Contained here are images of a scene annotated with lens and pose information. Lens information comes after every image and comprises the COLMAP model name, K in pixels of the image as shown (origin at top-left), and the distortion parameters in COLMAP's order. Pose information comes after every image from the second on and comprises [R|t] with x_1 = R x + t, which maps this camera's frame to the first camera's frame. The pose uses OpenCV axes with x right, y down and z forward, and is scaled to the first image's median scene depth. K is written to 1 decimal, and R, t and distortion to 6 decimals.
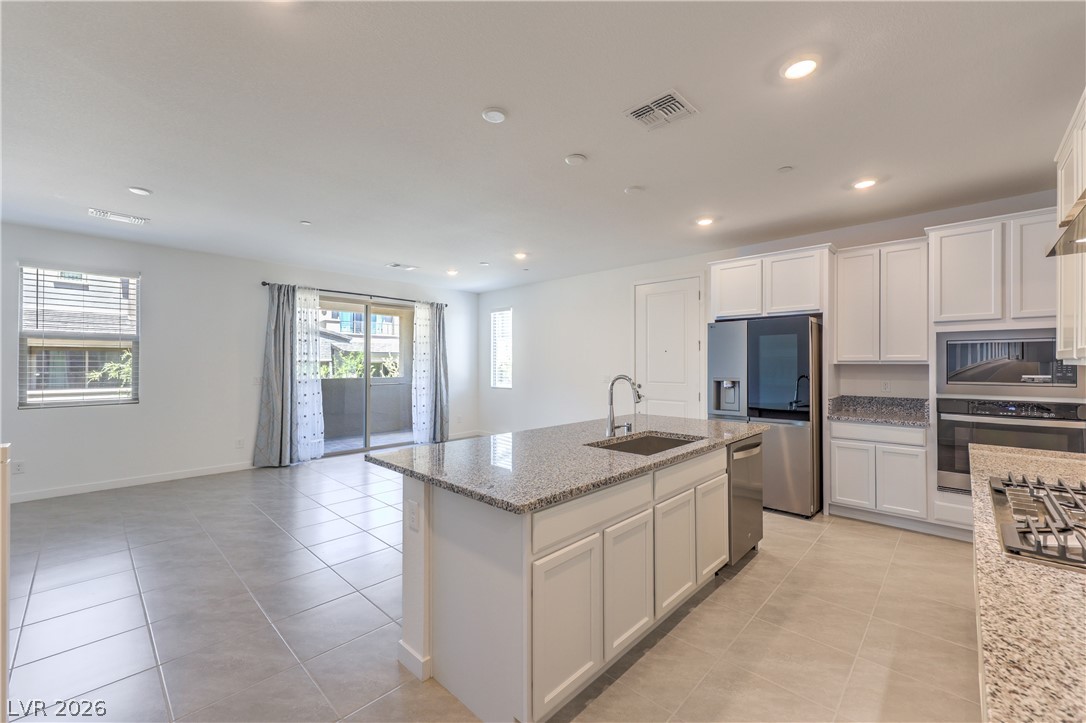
lens RADIAL K [[438.8, 0, 538.9], [0, 438.8, 361.3], [0, 0, 1]] dist [0.005859, -0.000170]
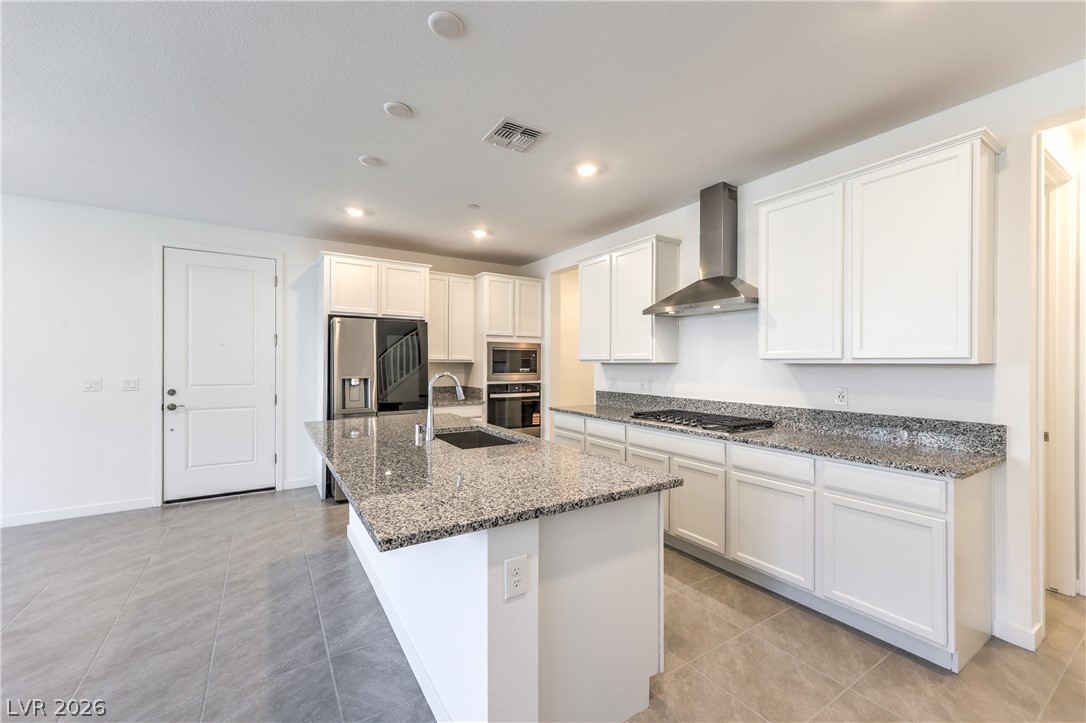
lens RADIAL K [[438.8, 0, 539.6], [0, 438.8, 365.2], [0, 0, 1]] dist [0.005859, -0.000170]
pose [[0.233601, -0.002087, 0.972330, -0.459553], [-0.008935, 0.999951, 0.004293, 0.006989], [-0.972292, -0.009690, 0.233570, 0.391286]]
